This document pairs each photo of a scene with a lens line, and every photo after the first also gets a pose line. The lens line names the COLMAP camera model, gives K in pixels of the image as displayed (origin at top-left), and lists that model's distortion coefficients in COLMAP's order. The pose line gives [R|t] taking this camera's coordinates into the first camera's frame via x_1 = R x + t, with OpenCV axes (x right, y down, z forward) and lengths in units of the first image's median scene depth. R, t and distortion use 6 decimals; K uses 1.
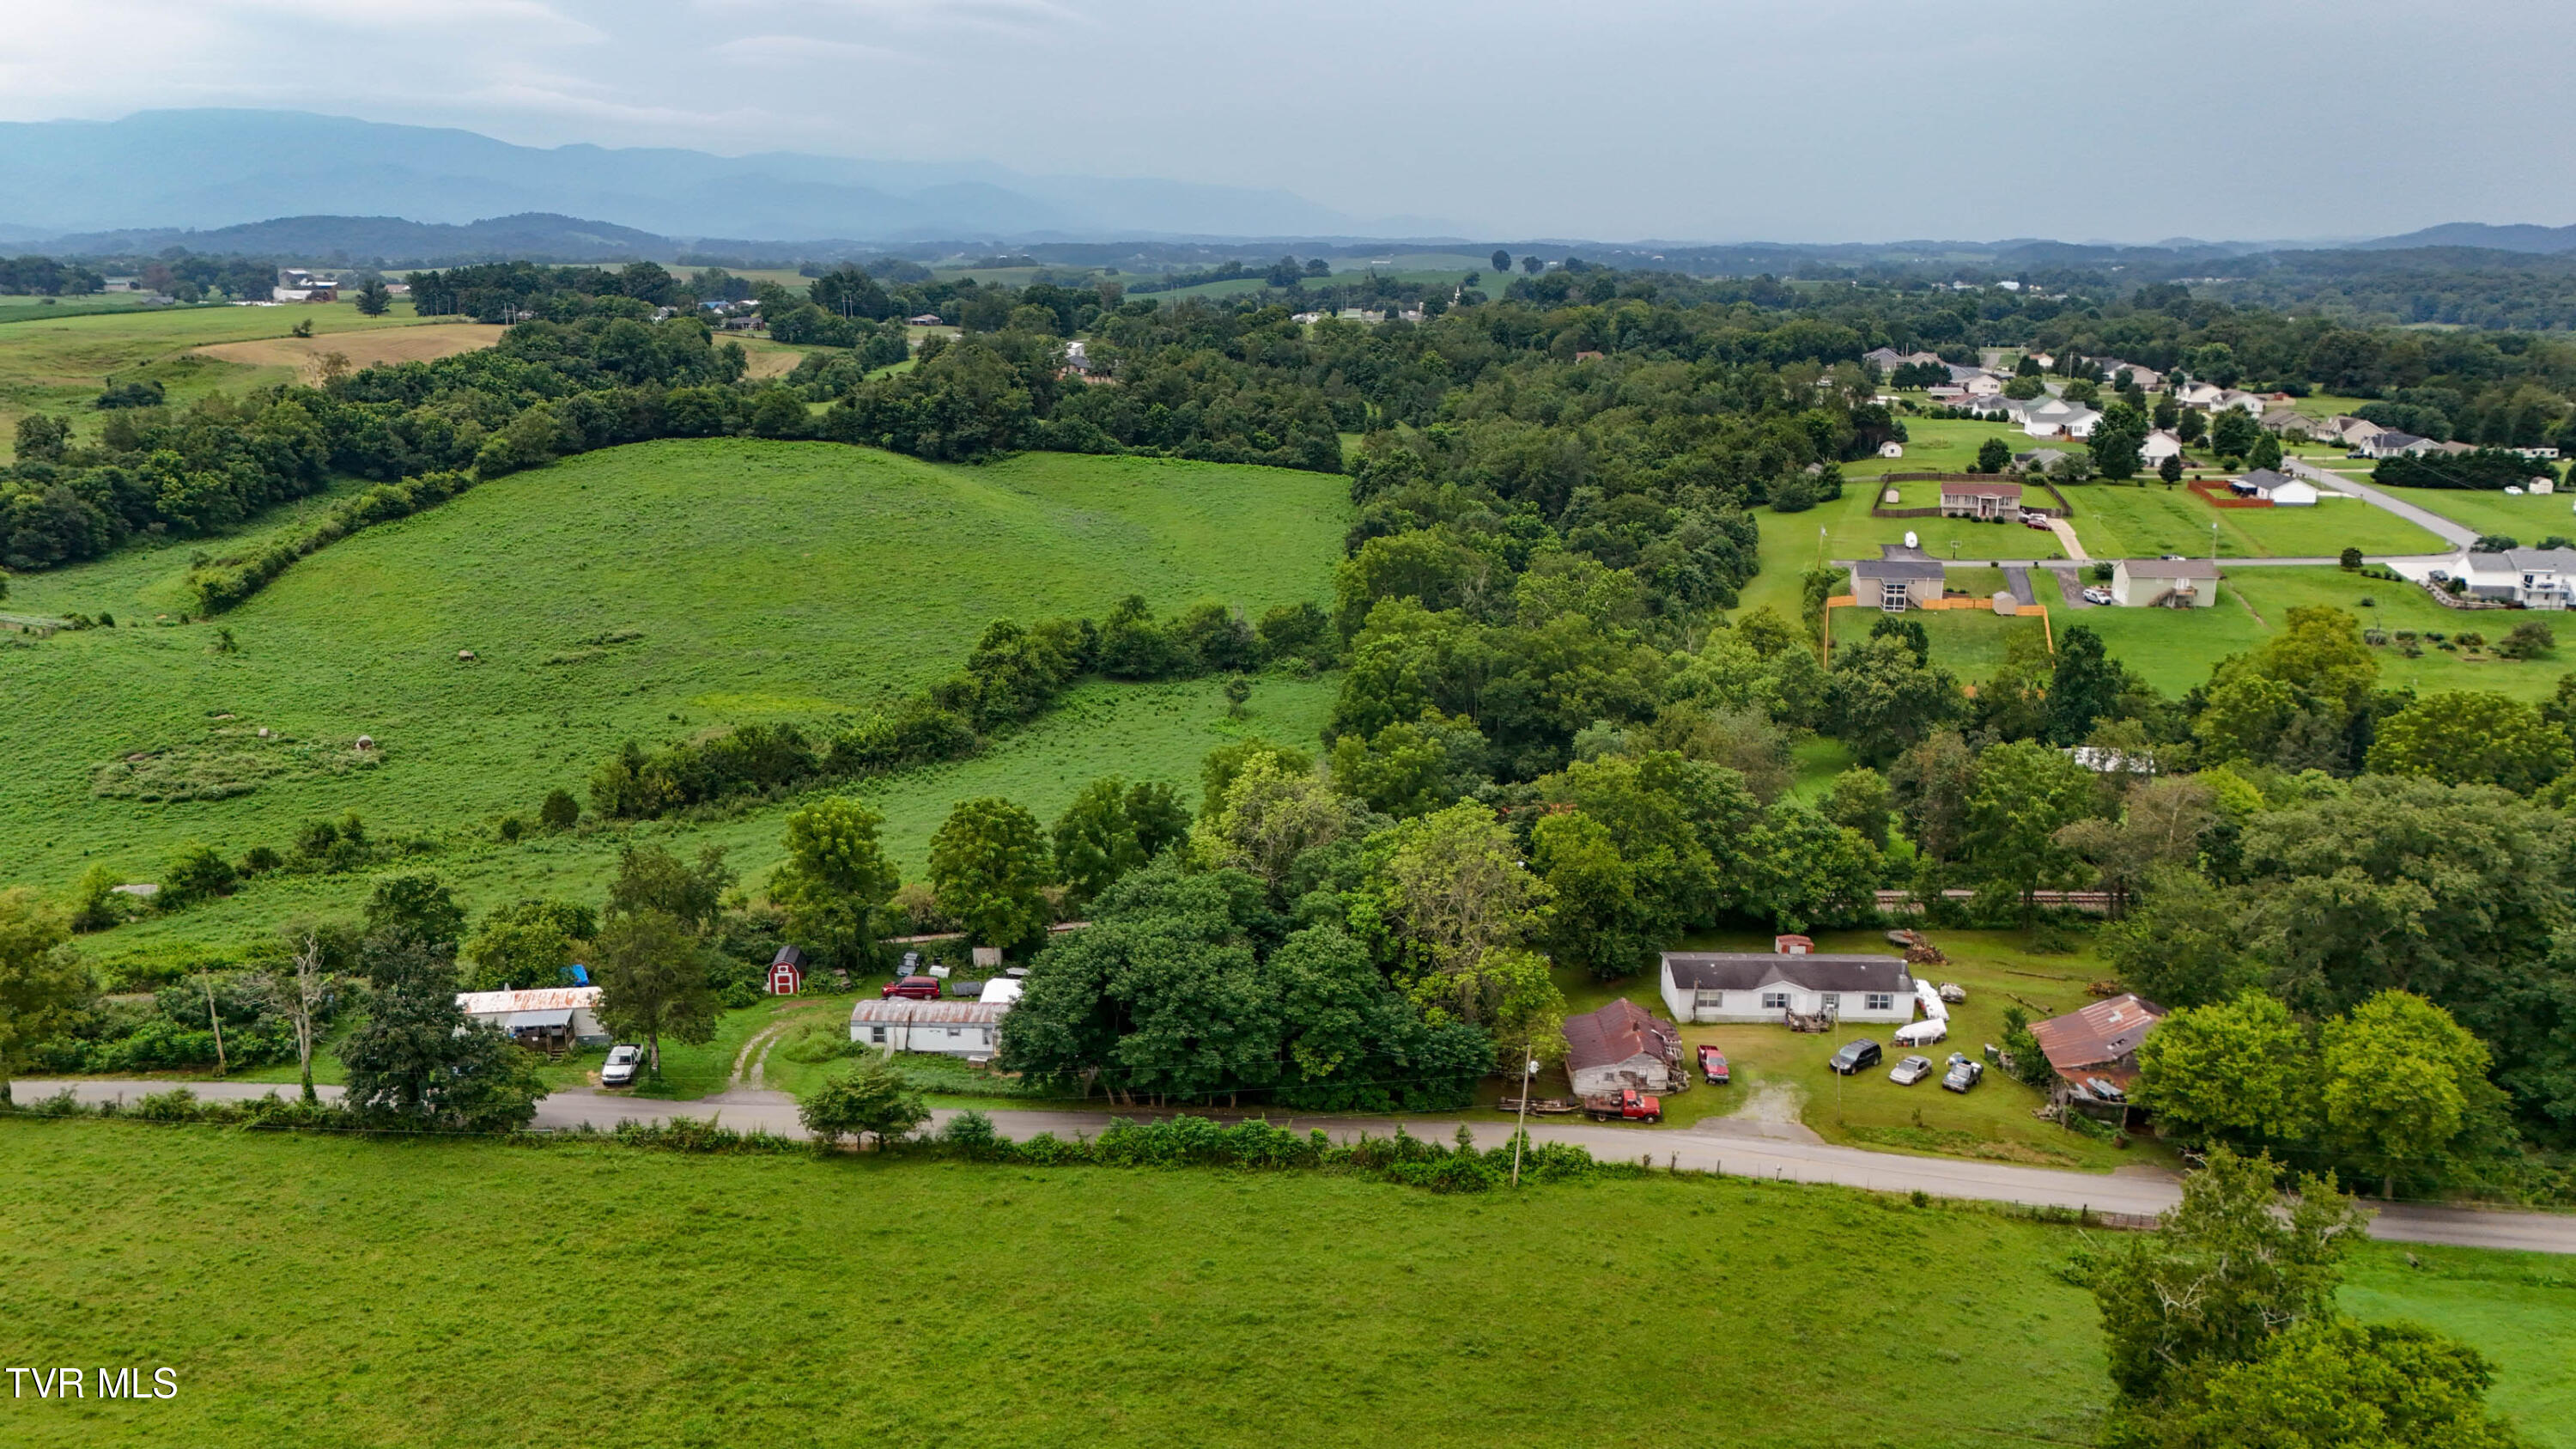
lens RADIAL K [[1890.9, 0, 1289.2], [0, 1890.9, 760.9], [0, 0, 1]] dist [0.052341, -0.045075]
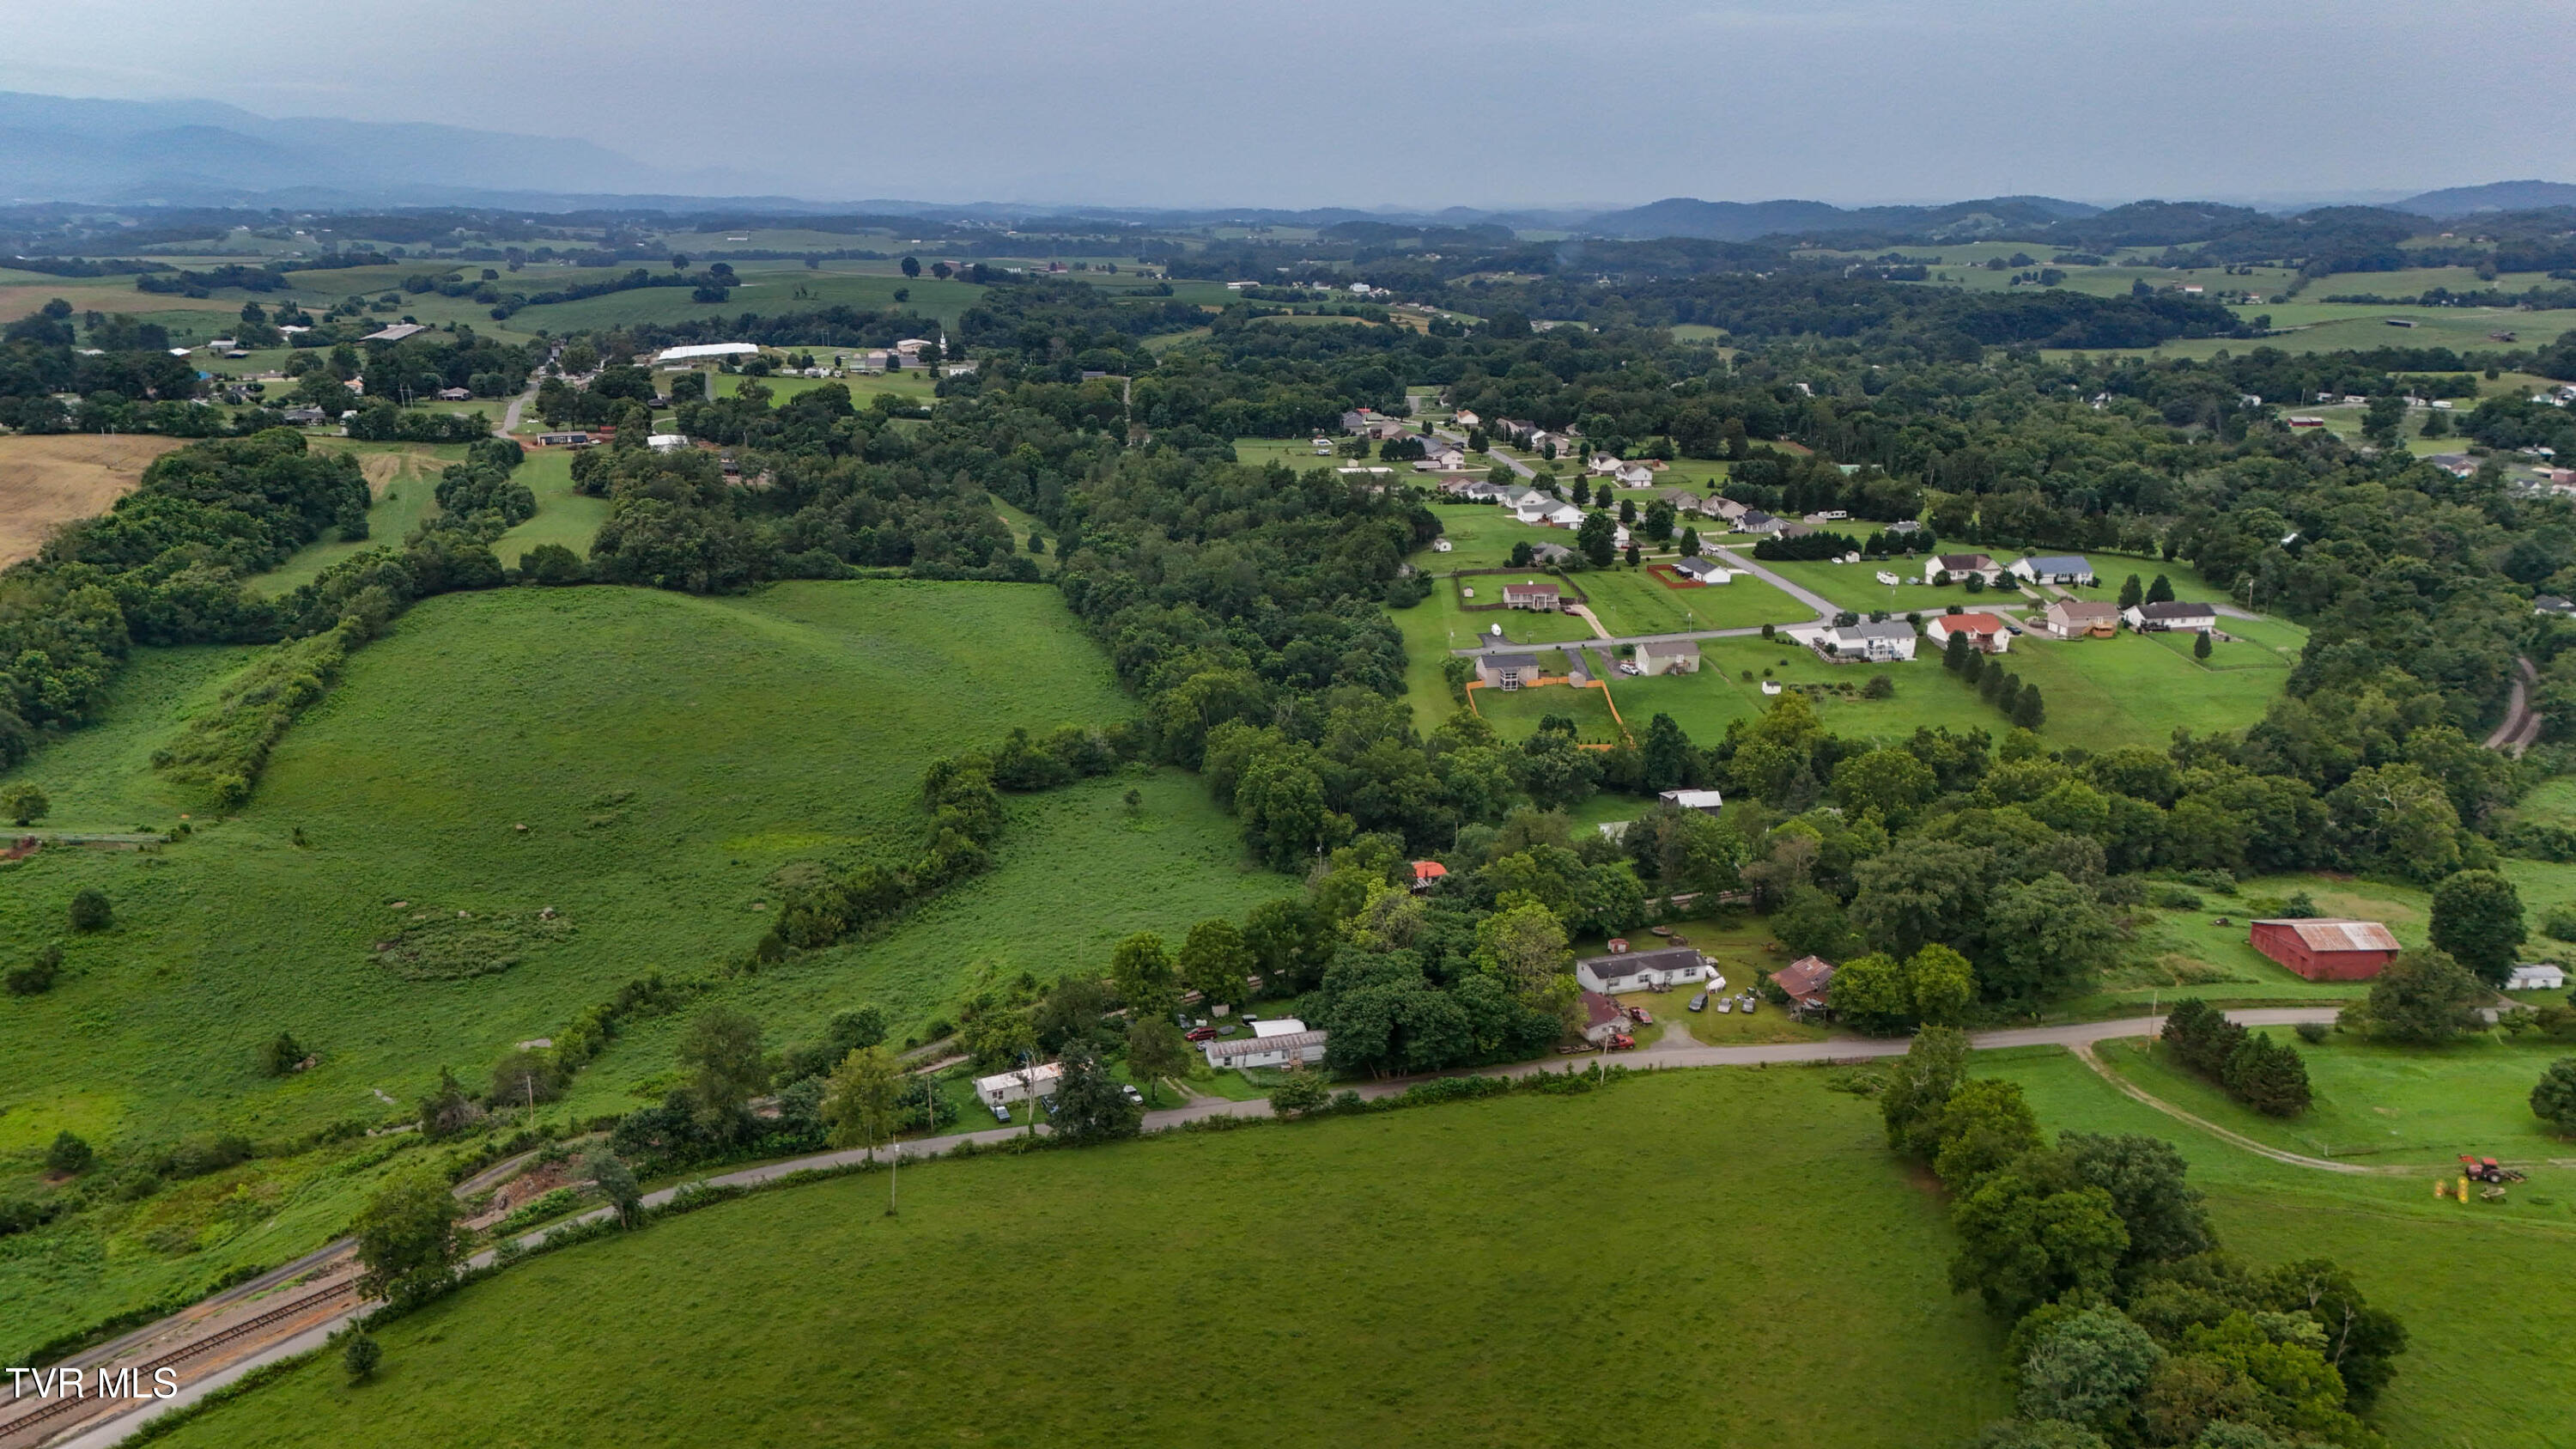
lens RADIAL K [[1912.0, 0, 1297.4], [0, 1912.0, 733.1], [0, 0, 1]] dist [0.097726, -0.114592]
pose [[0.939259, -0.088606, 0.331575, -0.368534], [0.085227, 0.996054, 0.024749, -0.105931], [-0.332460, 0.005014, 0.943104, -0.386182]]
